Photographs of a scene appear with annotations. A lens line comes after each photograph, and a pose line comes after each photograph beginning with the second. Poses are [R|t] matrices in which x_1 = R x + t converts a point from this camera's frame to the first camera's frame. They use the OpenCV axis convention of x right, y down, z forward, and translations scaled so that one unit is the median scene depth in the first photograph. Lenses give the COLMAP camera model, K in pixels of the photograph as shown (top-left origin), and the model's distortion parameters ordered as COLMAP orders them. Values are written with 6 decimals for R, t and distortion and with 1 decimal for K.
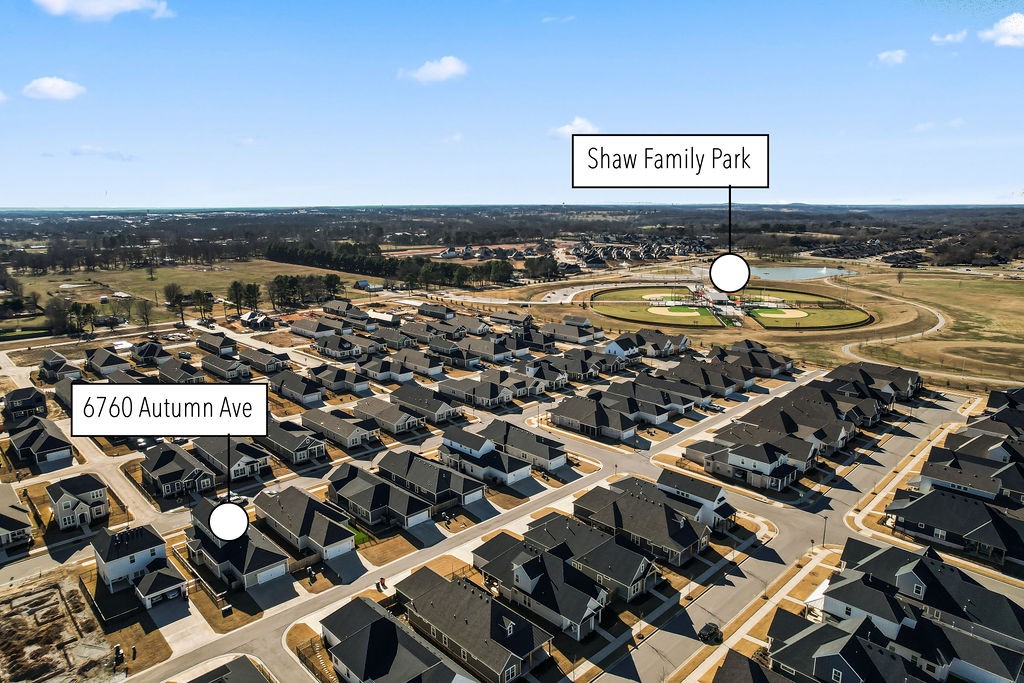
lens RADIAL K [[651.8, 0, 508.7], [0, 651.8, 342.2], [0, 0, 1]] dist [-0.077410, 0.067848]
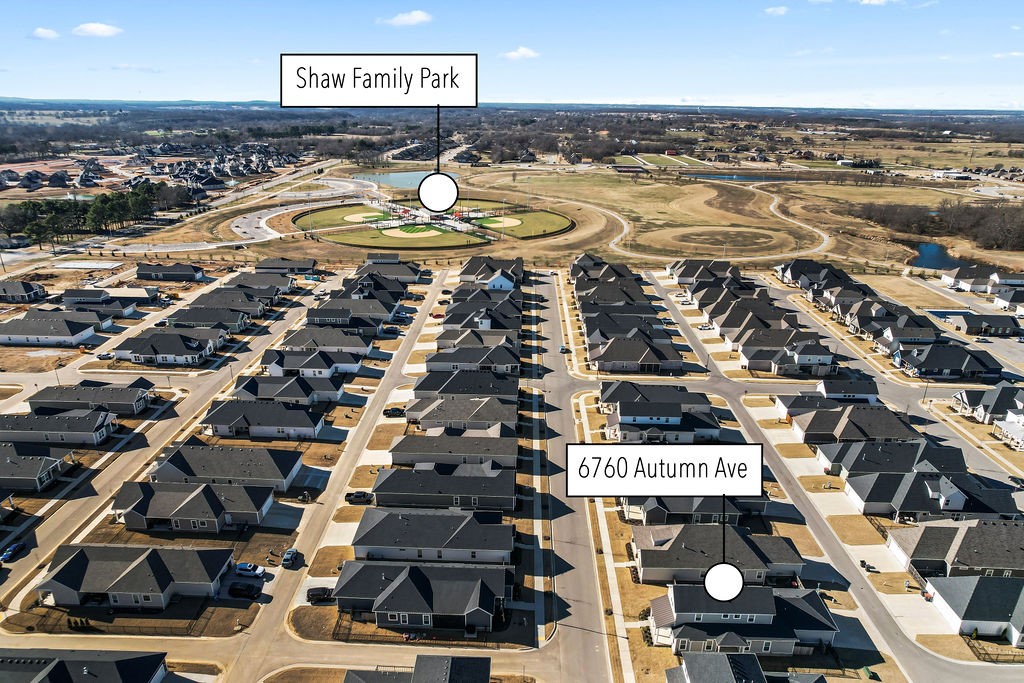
lens RADIAL K [[651.8, 0, 508.7], [0, 651.8, 342.2], [0, 0, 1]] dist [-0.077410, 0.067848]
pose [[0.720653, -0.230970, 0.653691, -0.439044], [0.132093, 0.971345, 0.197584, -0.084910], [-0.680595, -0.056042, 0.730513, 0.259458]]
